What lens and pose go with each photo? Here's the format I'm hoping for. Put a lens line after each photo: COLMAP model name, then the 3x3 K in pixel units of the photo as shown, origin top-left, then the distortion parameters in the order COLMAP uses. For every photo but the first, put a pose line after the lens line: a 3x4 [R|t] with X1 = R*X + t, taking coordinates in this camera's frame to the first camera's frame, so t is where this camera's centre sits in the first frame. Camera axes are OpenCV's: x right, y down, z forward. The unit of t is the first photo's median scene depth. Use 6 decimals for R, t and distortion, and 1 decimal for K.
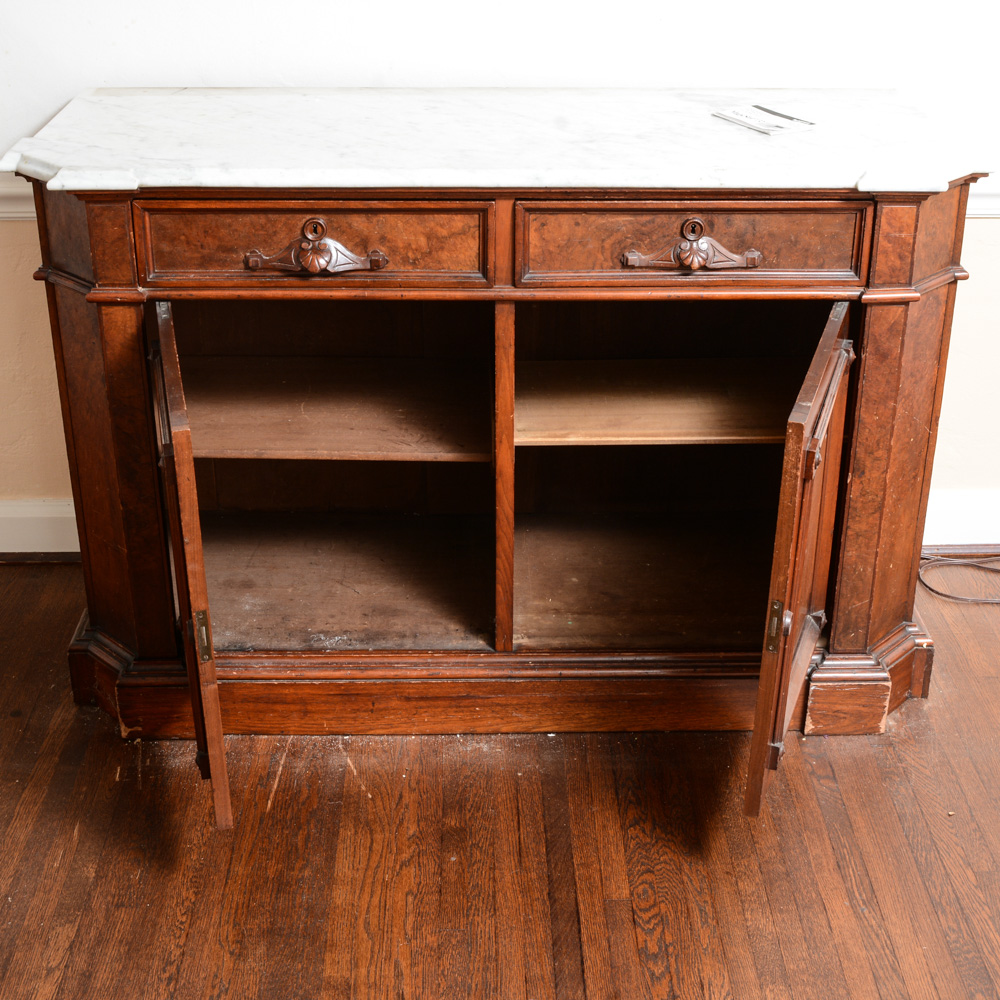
lens RADIAL K [[1588.4, 0, 530.3], [0, 1588.4, 498.1], [0, 0, 1]] dist [-0.082566, 0.071214]
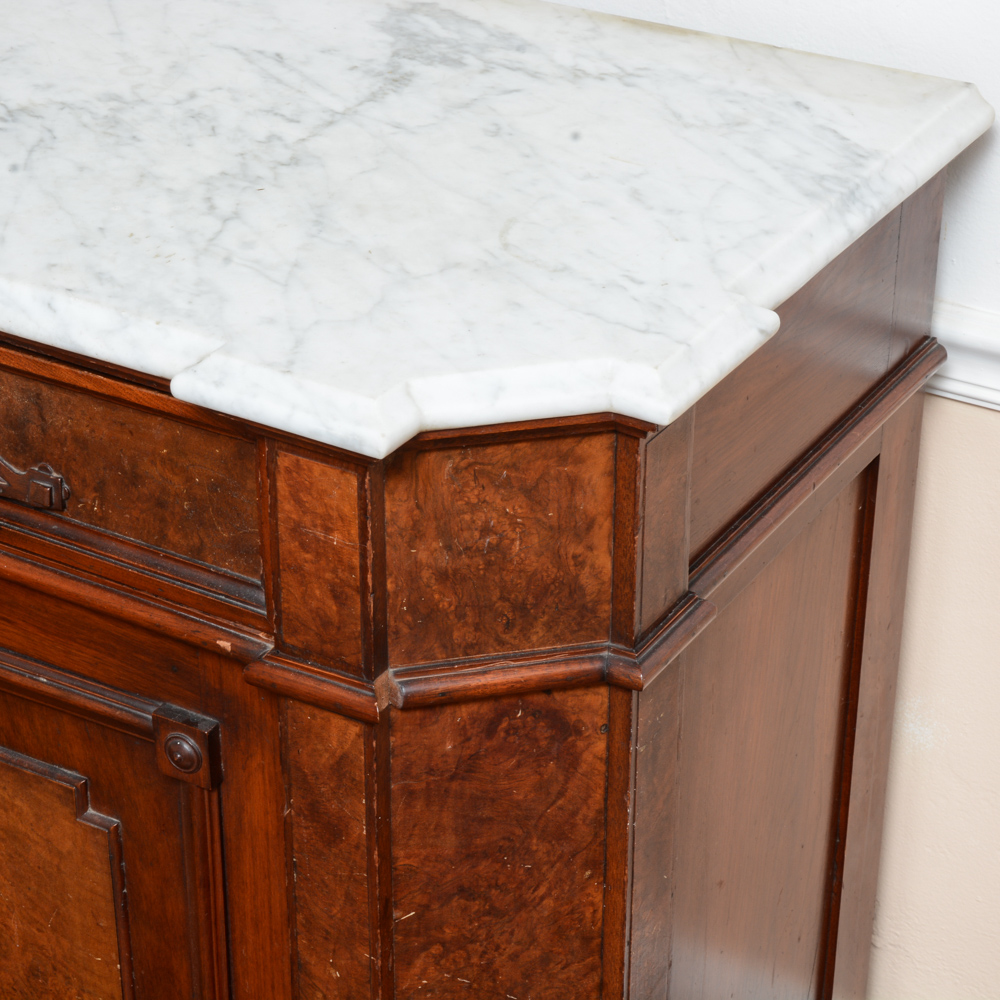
lens RADIAL K [[2551.6, 0, 497.8], [0, 2551.6, 476.5], [0, 0, 1]] dist [0.015214, -0.066198]
pose [[0.841996, 0.257504, -0.474062, 0.527979], [-0.240707, 0.965734, 0.097048, -0.241450], [0.482808, 0.032396, 0.875127, 0.511139]]
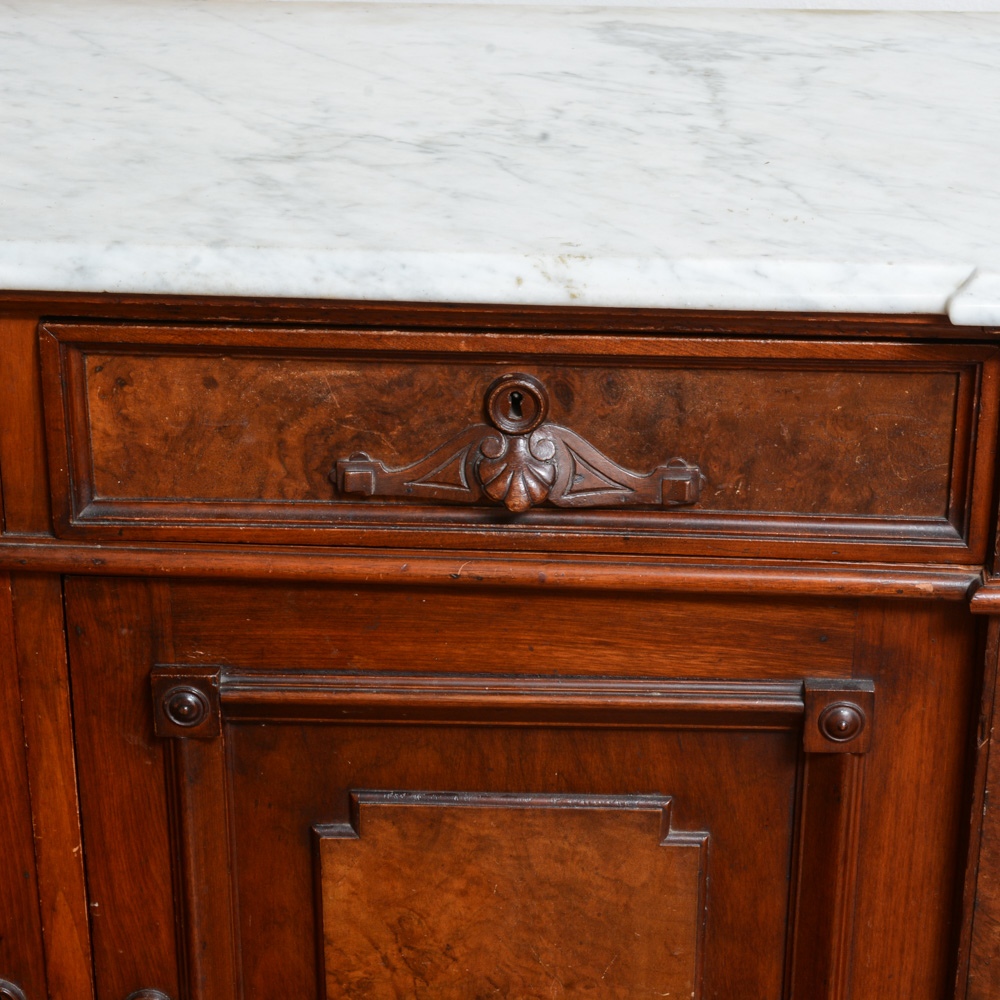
lens RADIAL K [[2551.6, 0, 497.8], [0, 2551.6, 476.5], [0, 0, 1]] dist [0.015214, -0.066198]
pose [[0.995094, 0.033503, -0.093093, 0.154469], [-0.037859, 0.998250, -0.045428, -0.124280], [0.091408, 0.048729, 0.994621, 0.395424]]
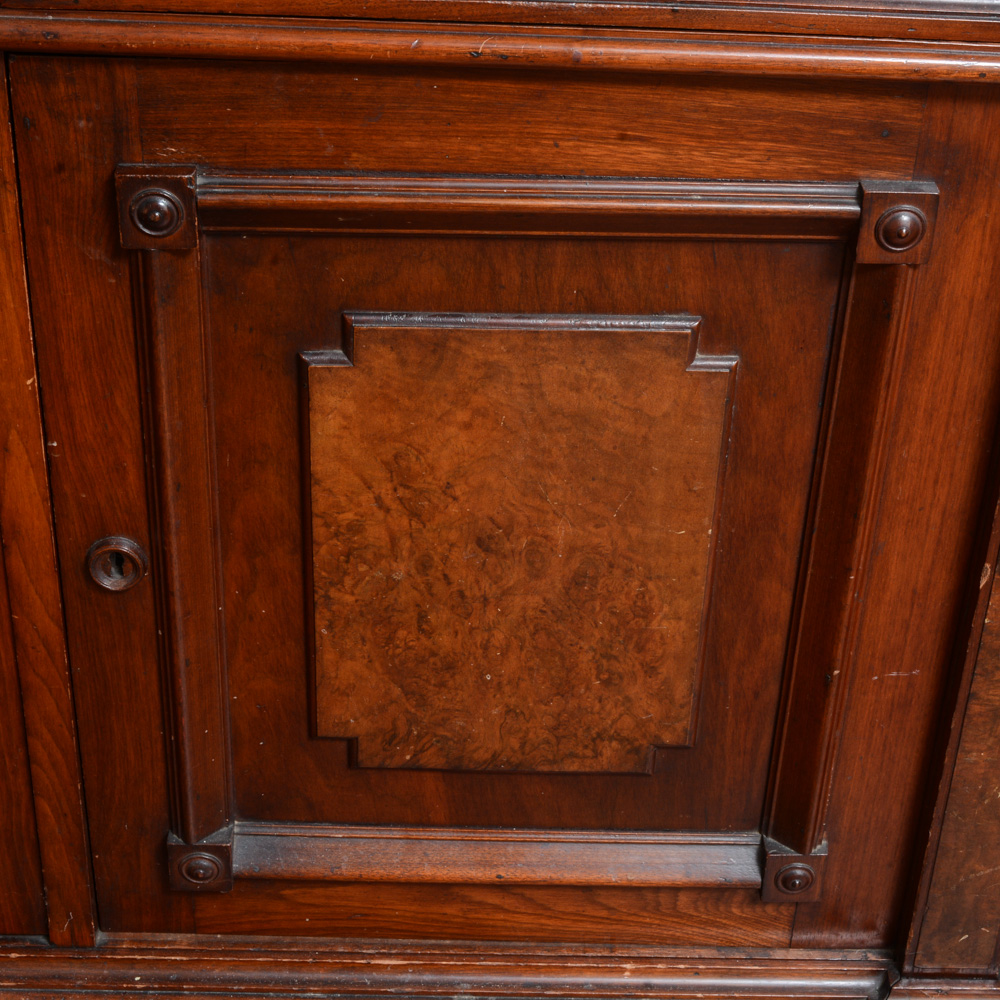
lens RADIAL K [[2095.1, 0, 571.5], [0, 2095.1, 500.1], [0, 0, 1]] dist [-0.036841, 0.039106]
pose [[0.998919, 0.034439, 0.031221, 0.097546], [-0.037994, 0.991858, 0.121553, -0.089871], [-0.026781, -0.122608, 0.992094, 0.565338]]
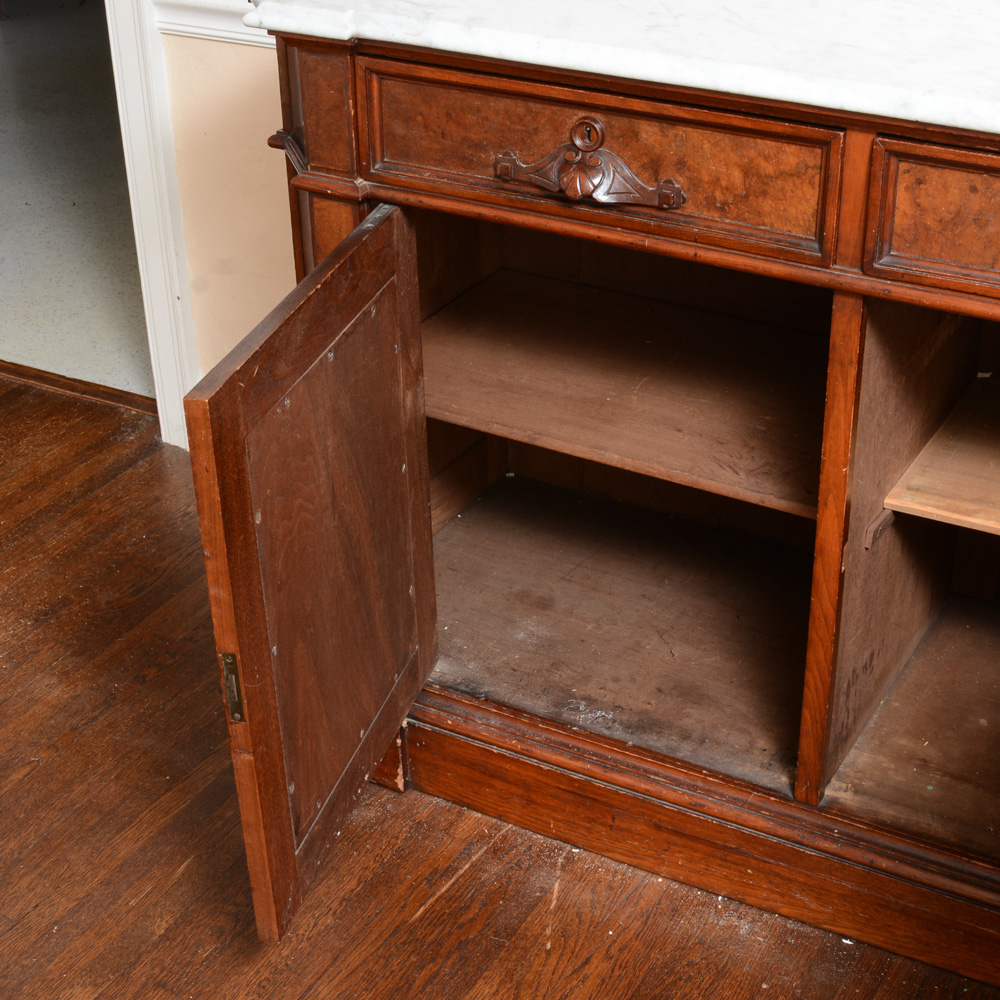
lens RADIAL K [[1803.3, 0, 545.7], [0, 1803.3, 575.5], [0, 0, 1]] dist [-0.121319, 0.276686]
pose [[0.866342, 0.250110, -0.432316, 0.218361], [-0.211025, 0.967827, 0.137036, -0.088238], [0.452681, -0.027490, 0.891248, 0.309081]]
